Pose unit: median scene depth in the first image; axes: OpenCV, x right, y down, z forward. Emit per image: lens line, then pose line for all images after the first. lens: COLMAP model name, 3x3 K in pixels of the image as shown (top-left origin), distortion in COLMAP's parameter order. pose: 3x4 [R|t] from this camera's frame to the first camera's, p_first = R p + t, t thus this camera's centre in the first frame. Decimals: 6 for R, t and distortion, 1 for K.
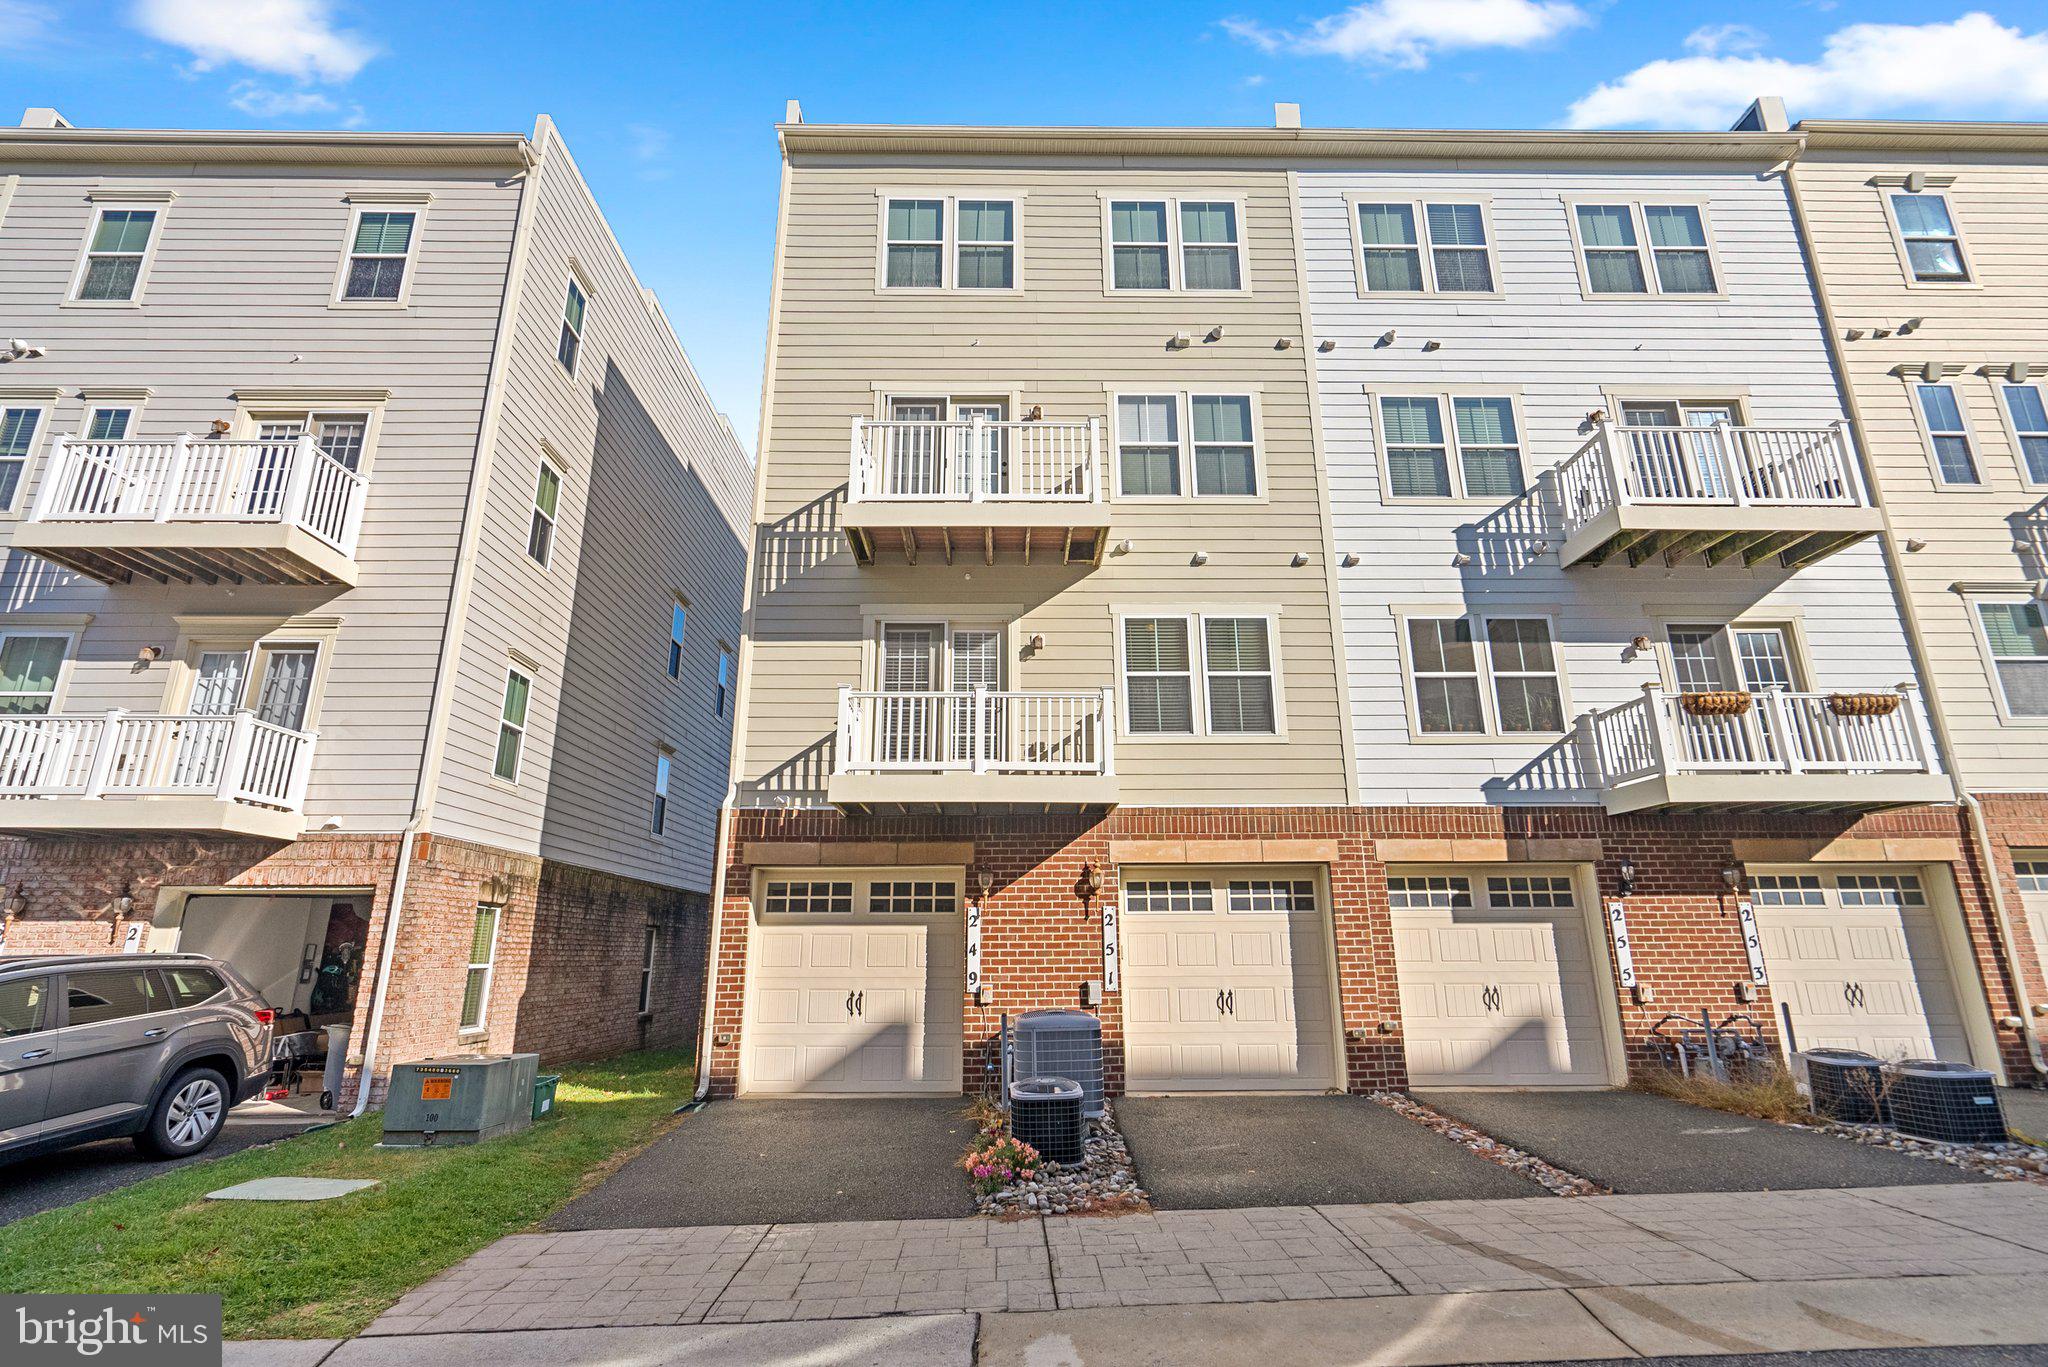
lens RADIAL K [[950.0, 0, 1018.0], [0, 950.0, 667.4], [0, 0, 1]] dist [-0.001746, 0.001859]
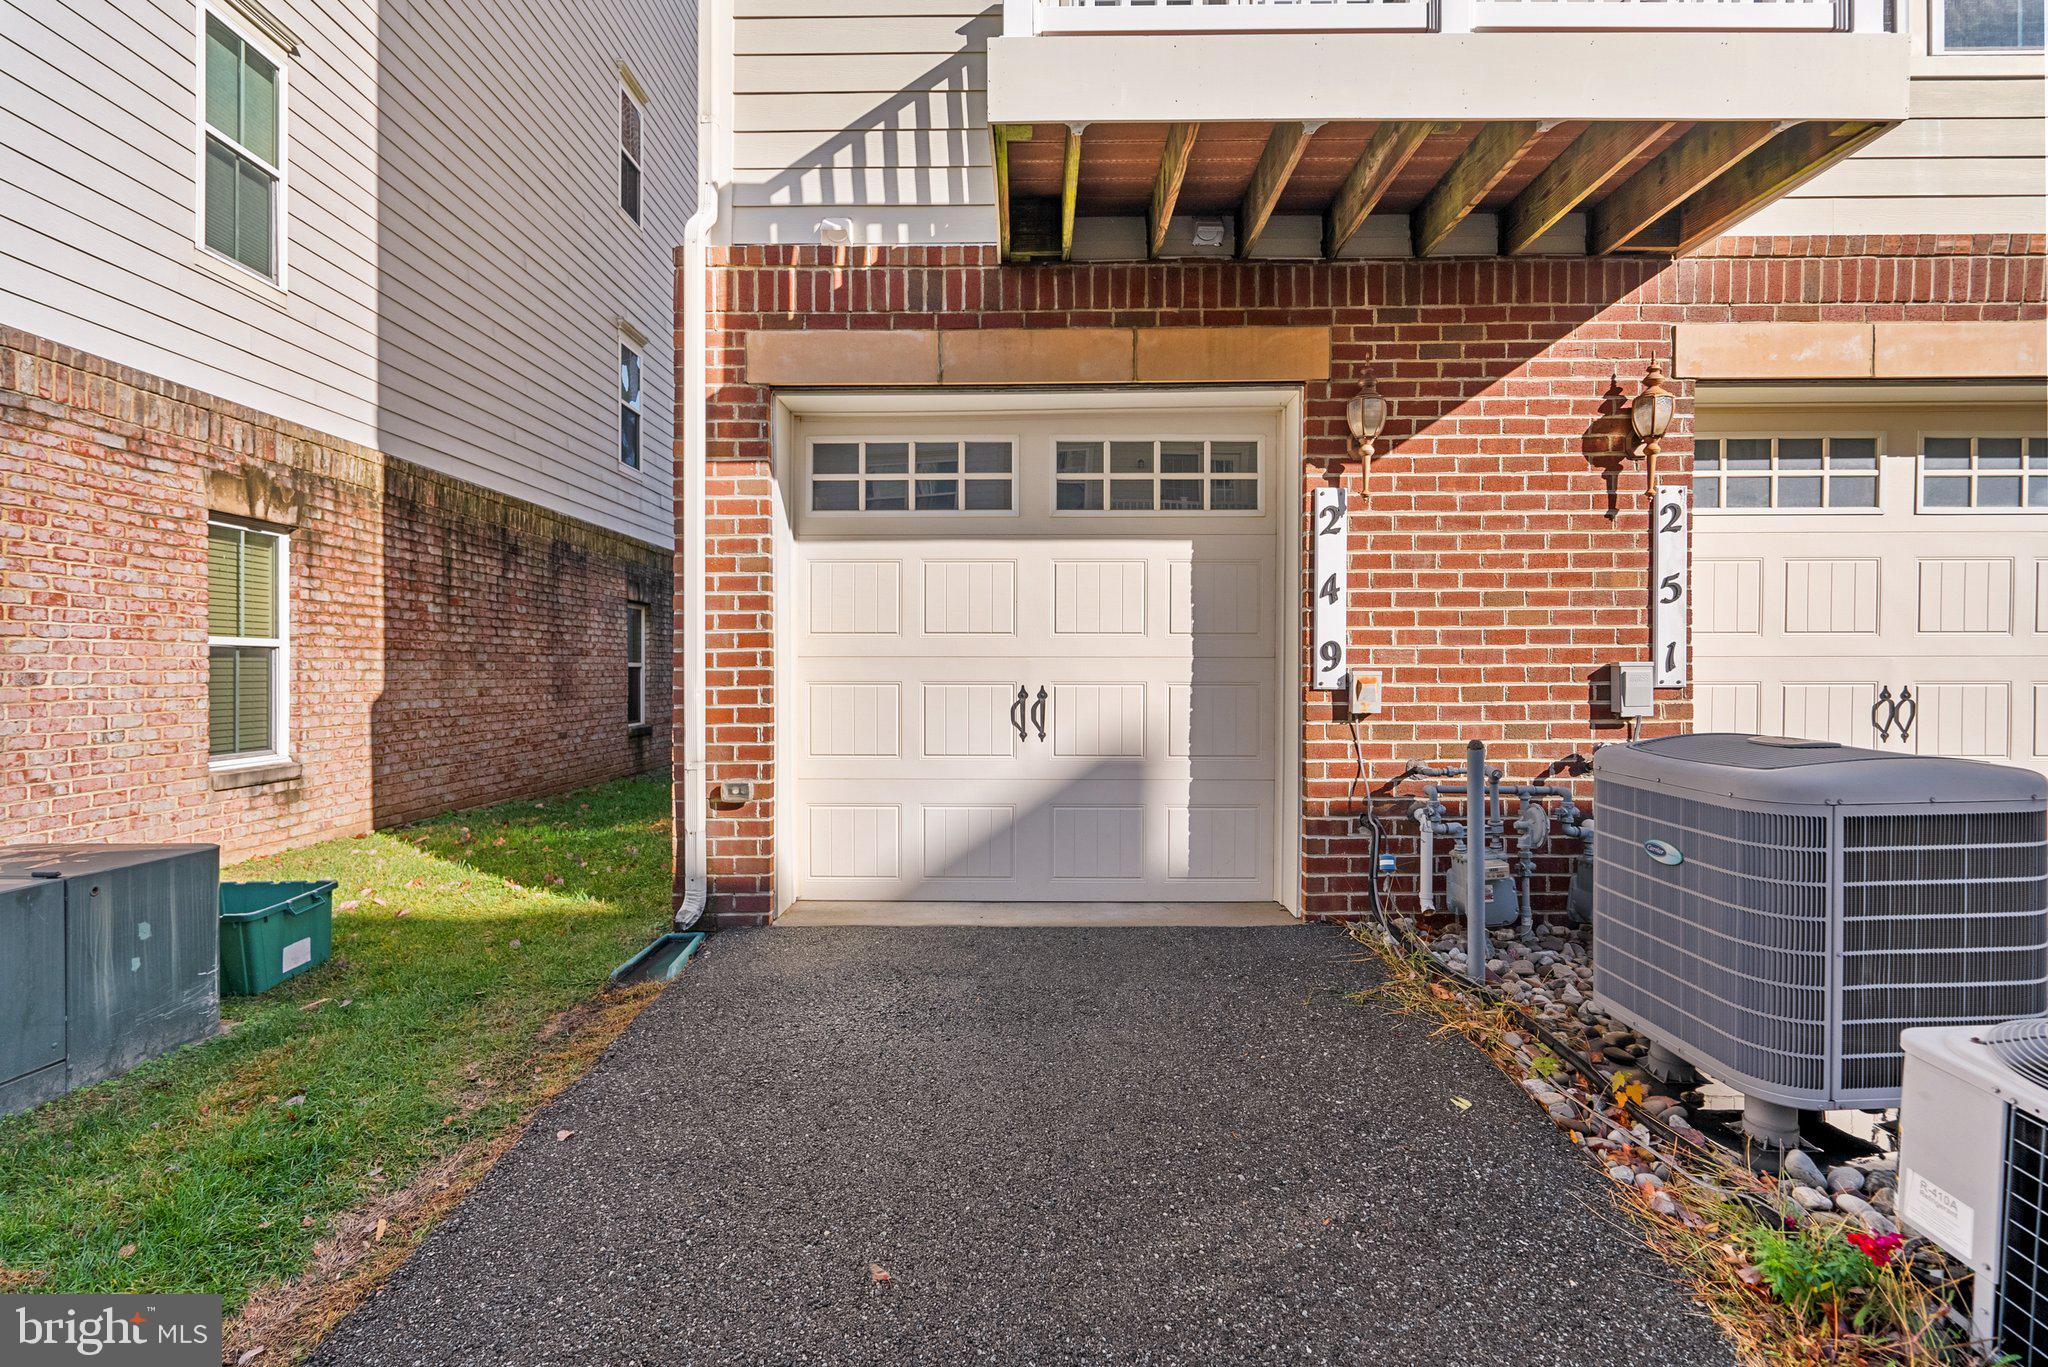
lens RADIAL K [[814.7, 0, 998.2], [0, 814.7, 657.8], [0, 0, 1]] dist [-0.000488, 0.000402]
pose [[0.999933, 0.001340, -0.011465, -0.177426], [0.001824, 0.962412, 0.271588, 0.221765], [0.011398, -0.271591, 0.962345, 0.630417]]
